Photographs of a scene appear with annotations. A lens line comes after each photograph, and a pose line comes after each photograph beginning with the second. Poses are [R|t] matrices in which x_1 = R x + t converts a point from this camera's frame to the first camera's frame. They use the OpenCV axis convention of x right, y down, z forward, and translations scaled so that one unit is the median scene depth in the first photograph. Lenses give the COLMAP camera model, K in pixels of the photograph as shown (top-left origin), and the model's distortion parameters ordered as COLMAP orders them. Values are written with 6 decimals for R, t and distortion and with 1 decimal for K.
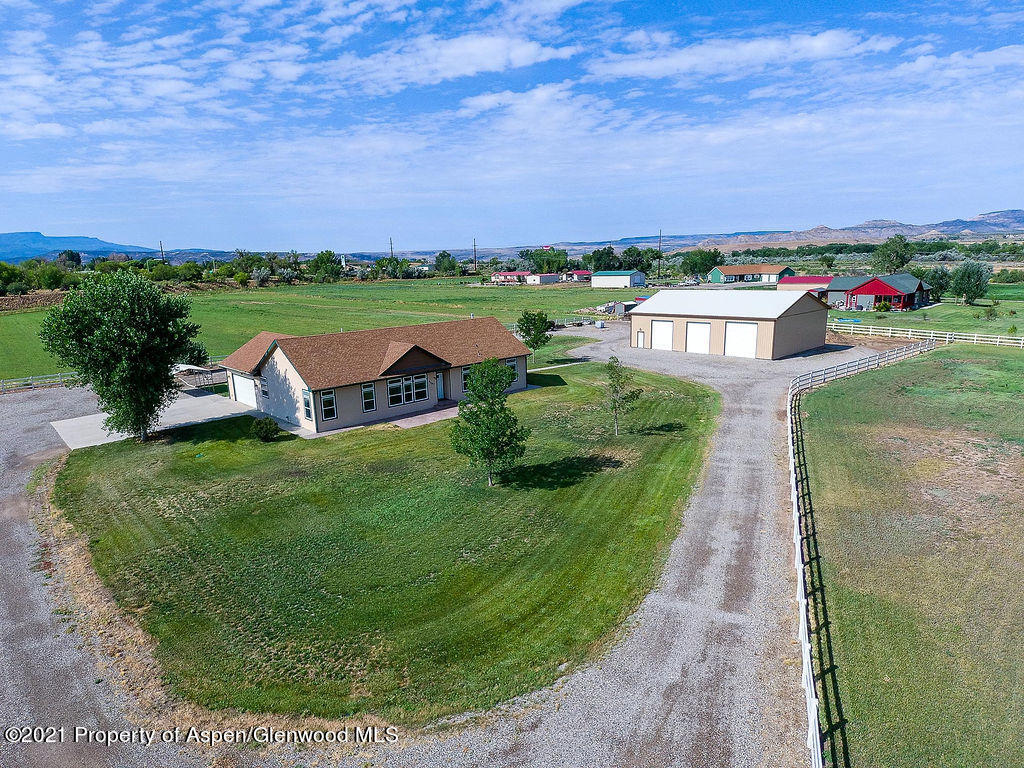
lens RADIAL K [[613.9, 0, 496.9], [0, 613.9, 401.6], [0, 0, 1]] dist [0.084687, -0.117030]
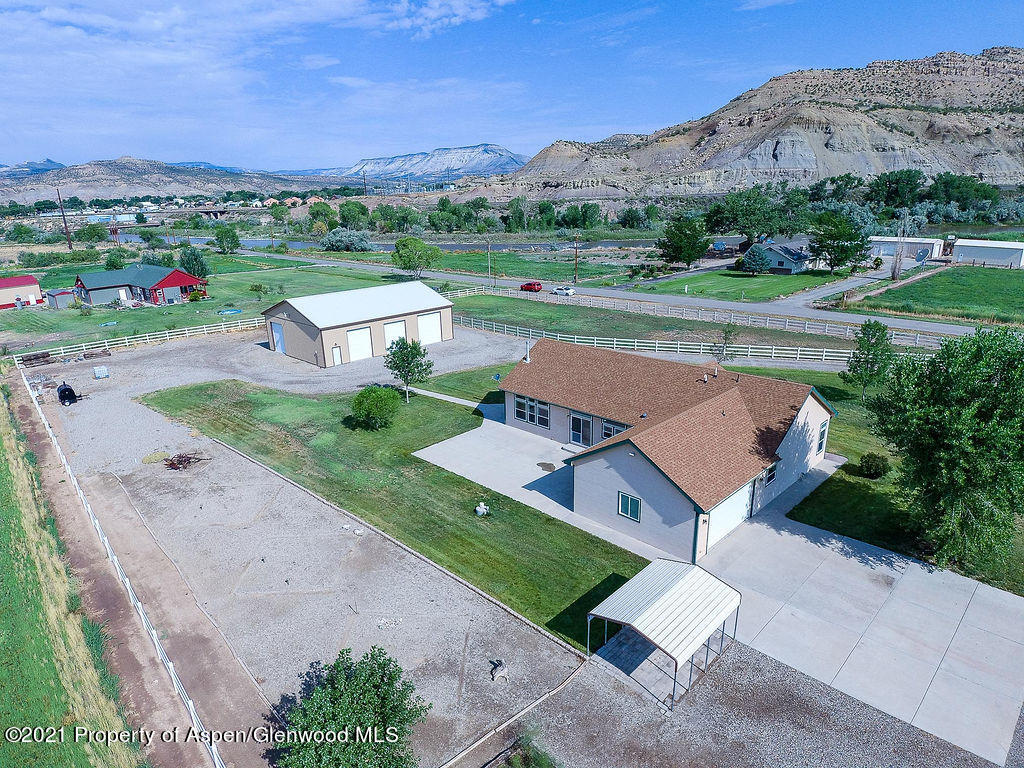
lens RADIAL K [[613.9, 0, 496.9], [0, 613.9, 401.6], [0, 0, 1]] dist [0.084687, -0.117030]
pose [[-0.041412, -0.286192, 0.957277, -0.146745], [0.252671, 0.923957, 0.287161, -0.054953], [-0.966666, 0.253768, 0.034049, 0.181007]]
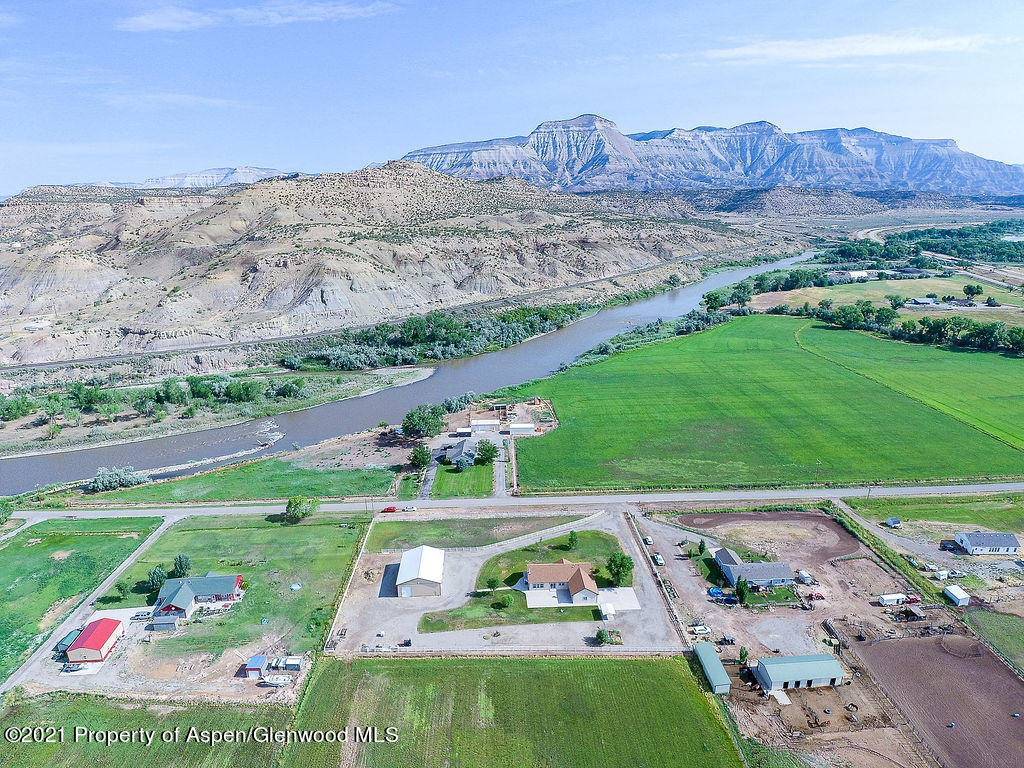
lens RADIAL K [[613.9, 0, 496.9], [0, 613.9, 401.6], [0, 0, 1]] dist [0.084687, -0.117030]
pose [[-0.765569, -0.148559, 0.625967, -0.326760], [0.189016, 0.878097, 0.439566, -0.428307], [-0.614961, 0.454836, -0.644164, 0.499572]]
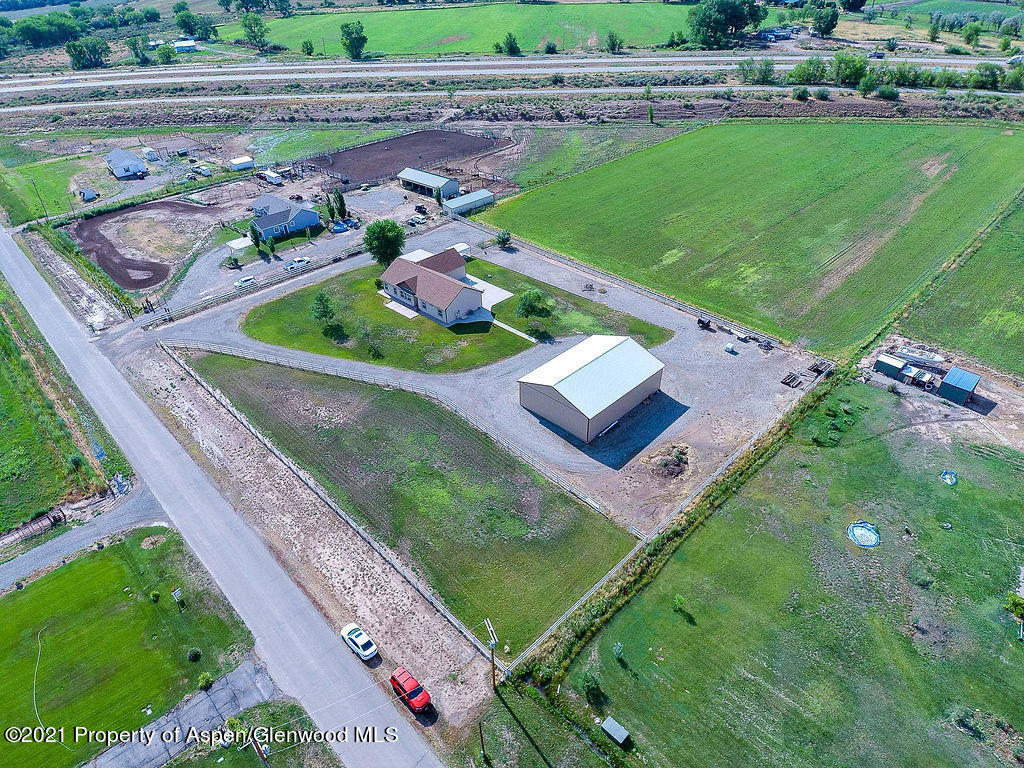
lens RADIAL K [[613.9, 0, 496.9], [0, 613.9, 401.6], [0, 0, 1]] dist [0.084687, -0.117030]
pose [[0.052202, 0.616236, -0.785830, 0.314269], [-0.193056, 0.778285, 0.597496, -0.185187], [0.979798, 0.120519, 0.159596, 0.142277]]
